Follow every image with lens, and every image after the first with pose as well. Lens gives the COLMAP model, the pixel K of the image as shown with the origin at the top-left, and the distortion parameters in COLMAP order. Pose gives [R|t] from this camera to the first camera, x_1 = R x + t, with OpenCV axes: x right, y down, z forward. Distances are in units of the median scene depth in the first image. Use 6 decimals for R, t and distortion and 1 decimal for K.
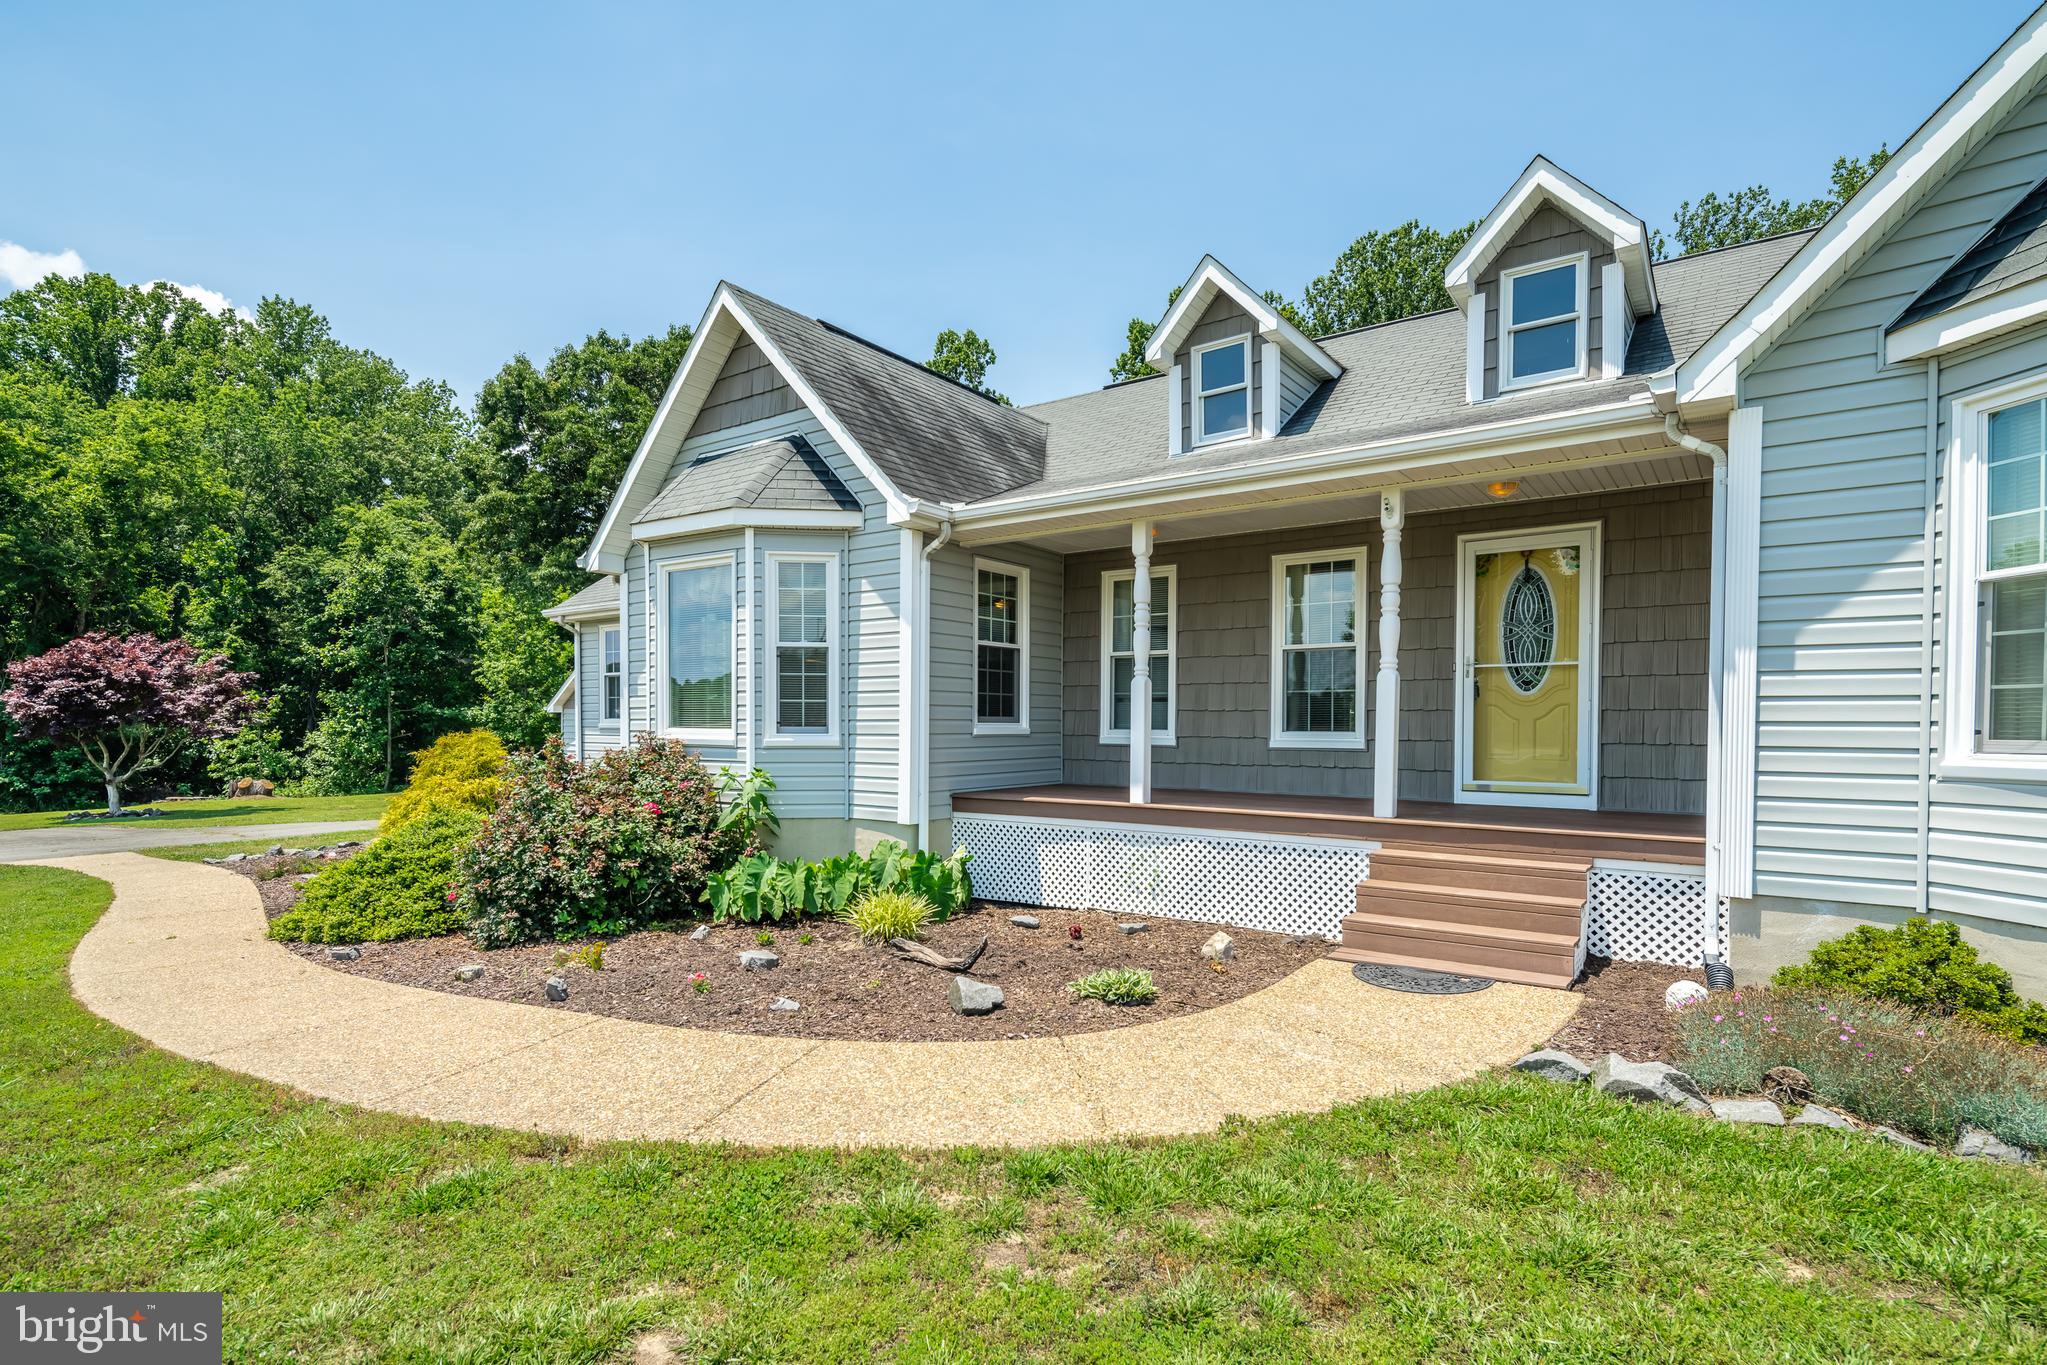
lens RADIAL K [[902.6, 0, 1023.5], [0, 902.6, 682.5], [0, 0, 1]] dist [-0.000400, -0.000238]
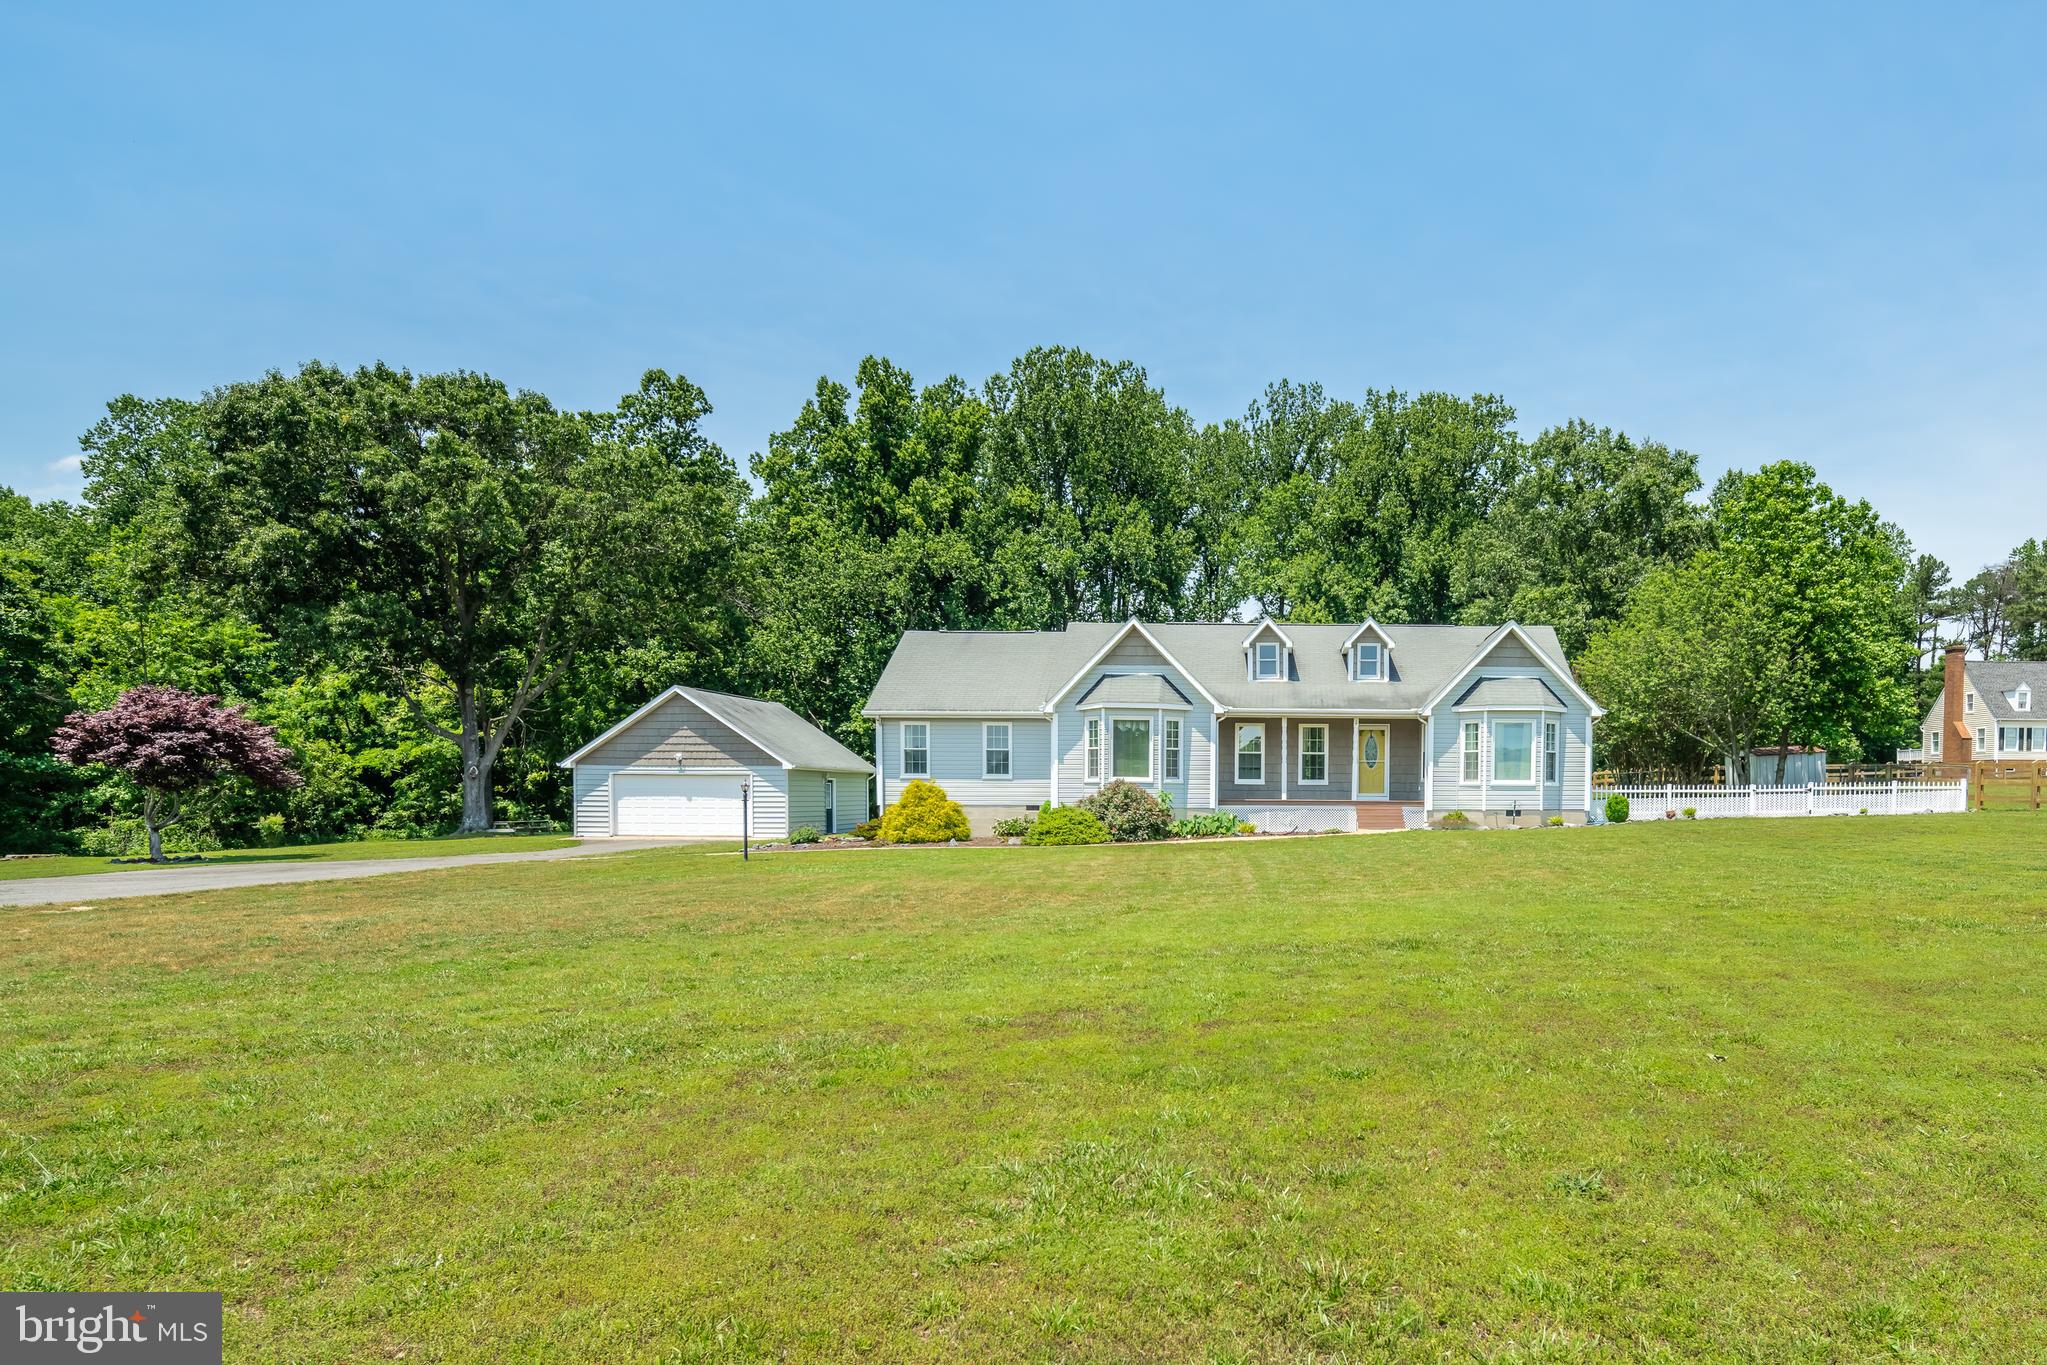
lens RADIAL K [[1135.4, 0, 1023.5], [0, 1135.4, 682.5], [0, 0, 1]] dist [0.003868, 0.000121]
pose [[0.889888, 0.046473, 0.453805, -2.320889], [-0.025165, 0.998284, -0.052884, -0.049079], [-0.455484, 0.035641, 0.889530, -2.043273]]
